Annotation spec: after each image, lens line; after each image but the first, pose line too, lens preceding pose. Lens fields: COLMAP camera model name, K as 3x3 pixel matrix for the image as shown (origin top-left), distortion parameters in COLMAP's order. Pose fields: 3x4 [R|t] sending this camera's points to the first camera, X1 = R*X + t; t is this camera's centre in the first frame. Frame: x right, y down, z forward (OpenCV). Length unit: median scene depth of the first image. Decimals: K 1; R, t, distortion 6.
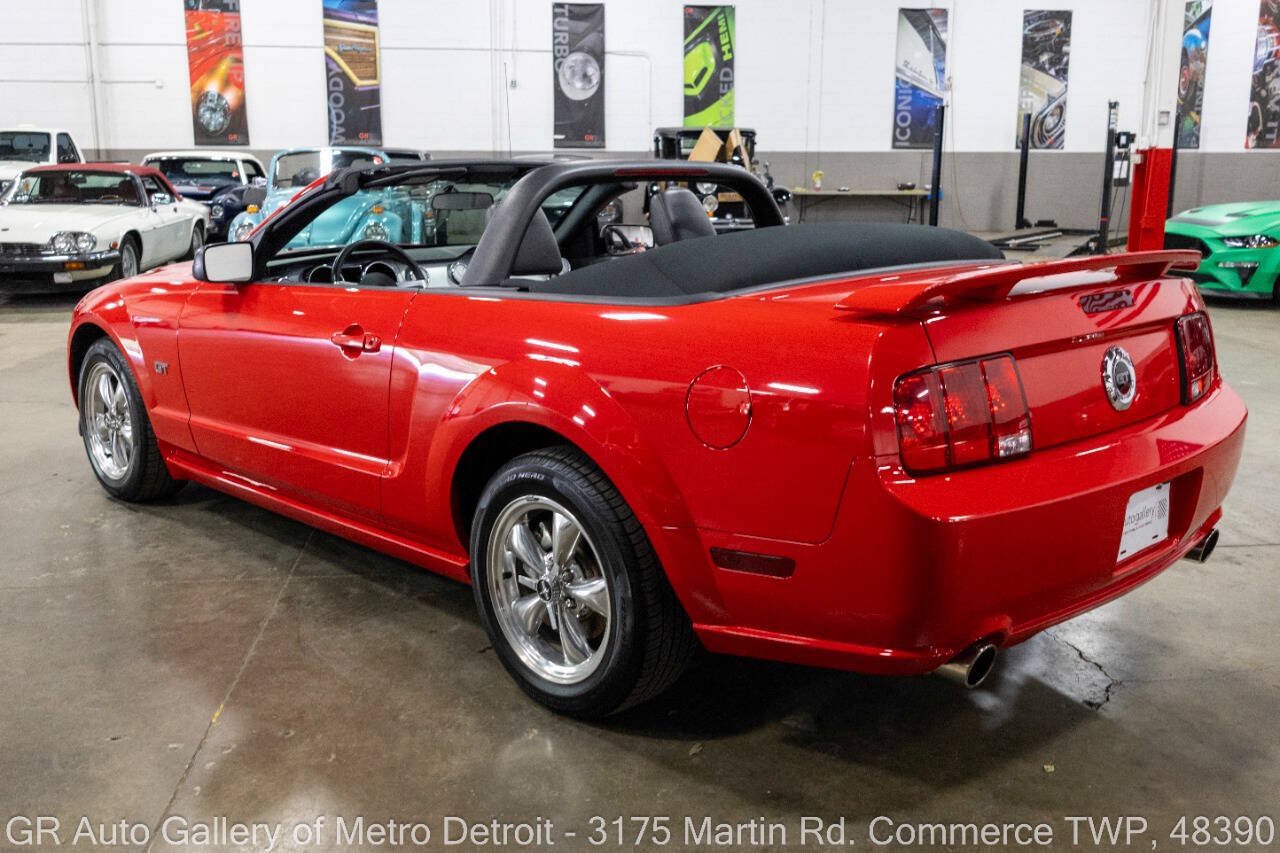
lens RADIAL K [[1201.0, 0, 640.0], [0, 1201.0, 426.5], [0, 0, 1]] dist [0.010619, -0.050975]
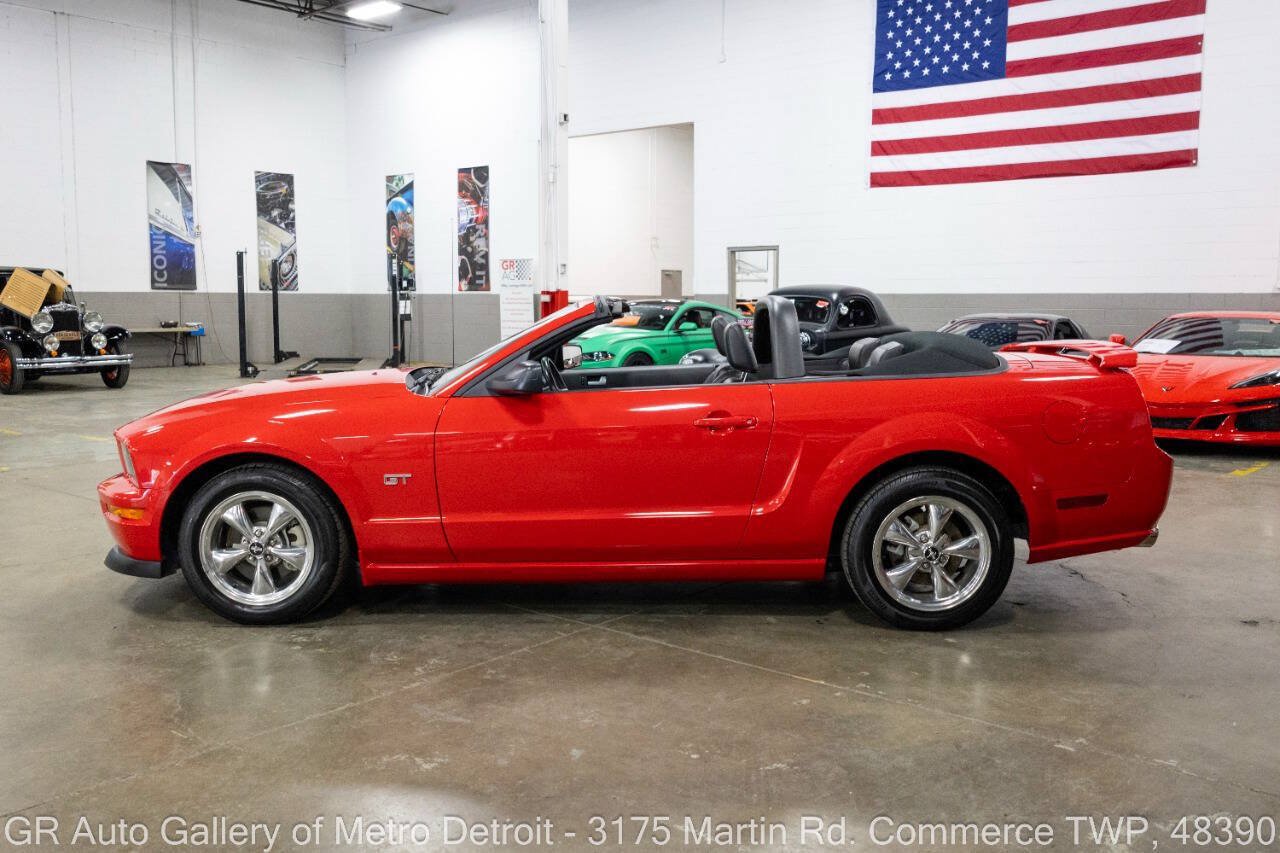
lens RADIAL K [[1112.2, 0, 640.0], [0, 1112.2, 426.5], [0, 0, 1]] dist [-0.005605, -0.026214]
pose [[0.724610, -0.075488, 0.685013, -0.158670], [0.147325, 0.987972, -0.046966, -0.002589], [-0.673228, 0.134952, 0.727016, 0.016409]]
